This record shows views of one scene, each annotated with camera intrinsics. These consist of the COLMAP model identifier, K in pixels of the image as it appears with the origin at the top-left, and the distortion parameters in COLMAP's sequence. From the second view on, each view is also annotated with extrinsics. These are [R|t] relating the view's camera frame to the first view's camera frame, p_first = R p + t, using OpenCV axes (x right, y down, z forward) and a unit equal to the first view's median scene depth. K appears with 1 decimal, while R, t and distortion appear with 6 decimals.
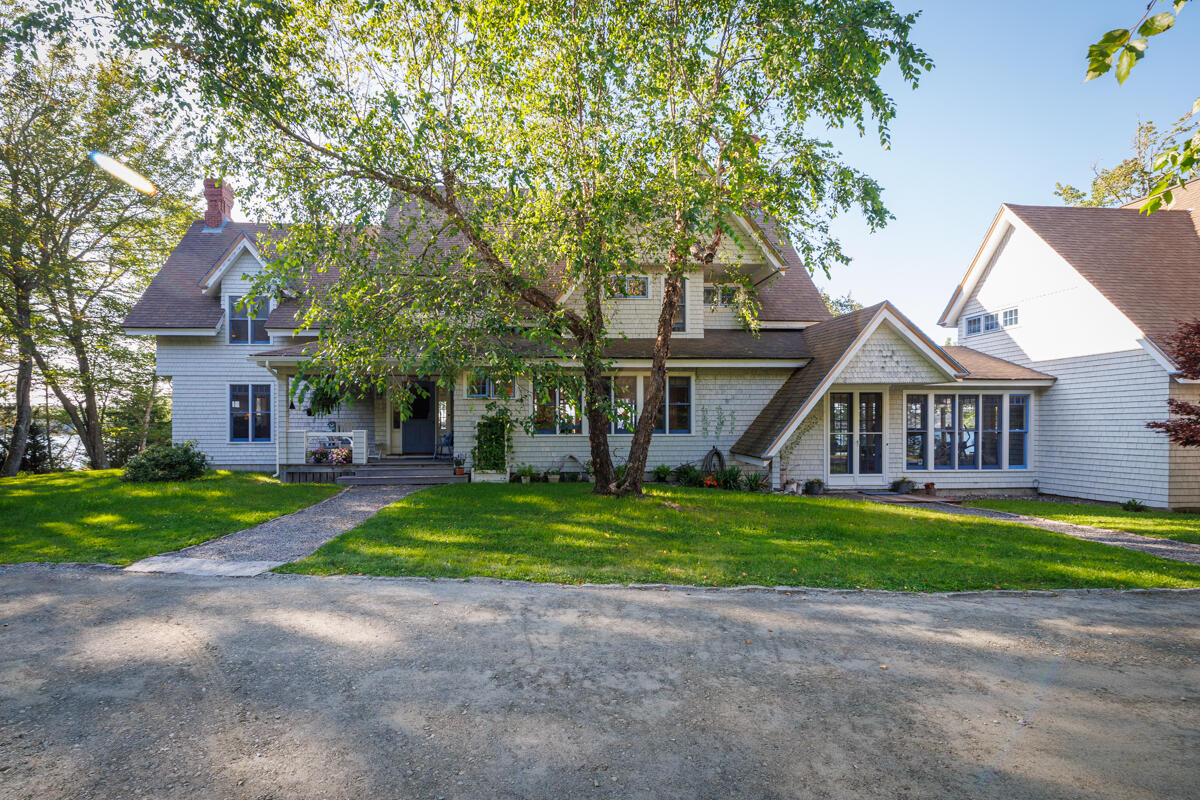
lens RADIAL K [[557.6, 0, 538.1], [0, 557.6, 443.7], [0, 0, 1]] dist [0.004837, 0.000339]
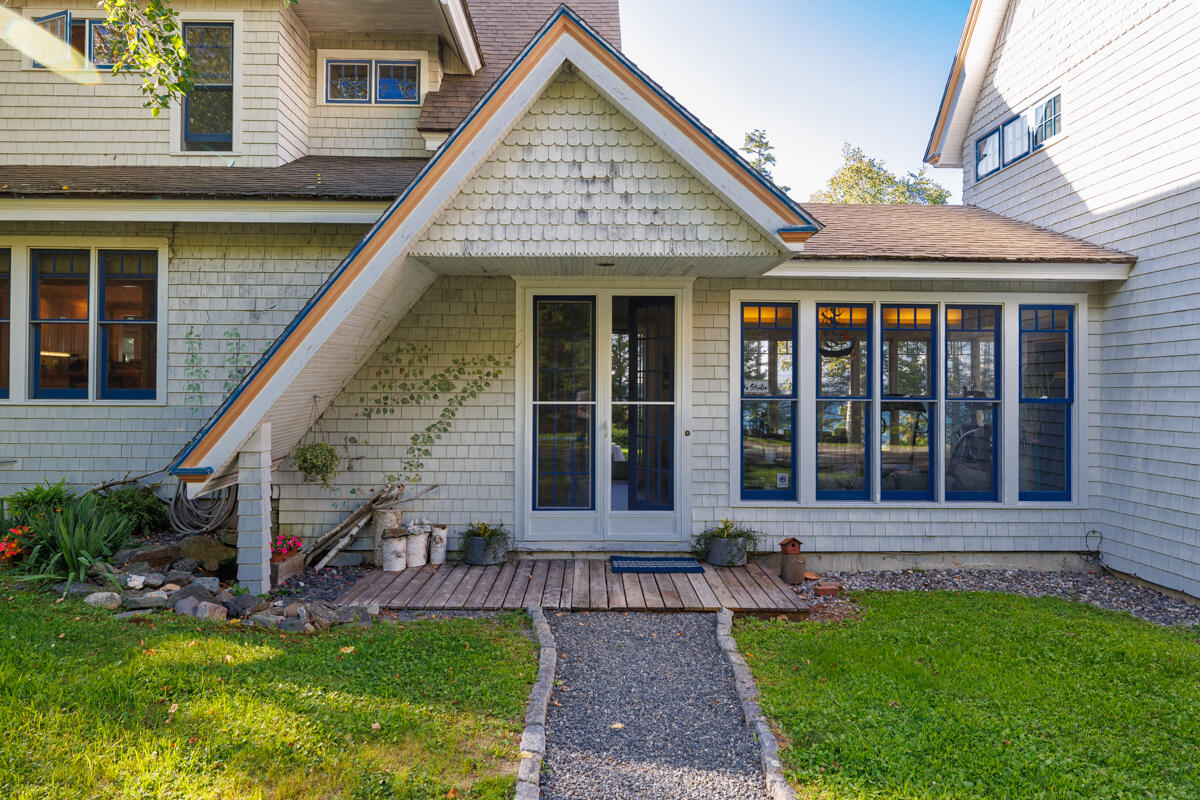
lens RADIAL K [[721.5, 0, 605.1], [0, 721.5, 397.1], [0, 0, 1]] dist [0.000259, 0.000075]
pose [[0.999223, 0.008859, -0.038416, 0.588010], [-0.009656, 0.999741, -0.020623, -0.012546], [0.038223, 0.020978, 0.999049, 0.508770]]
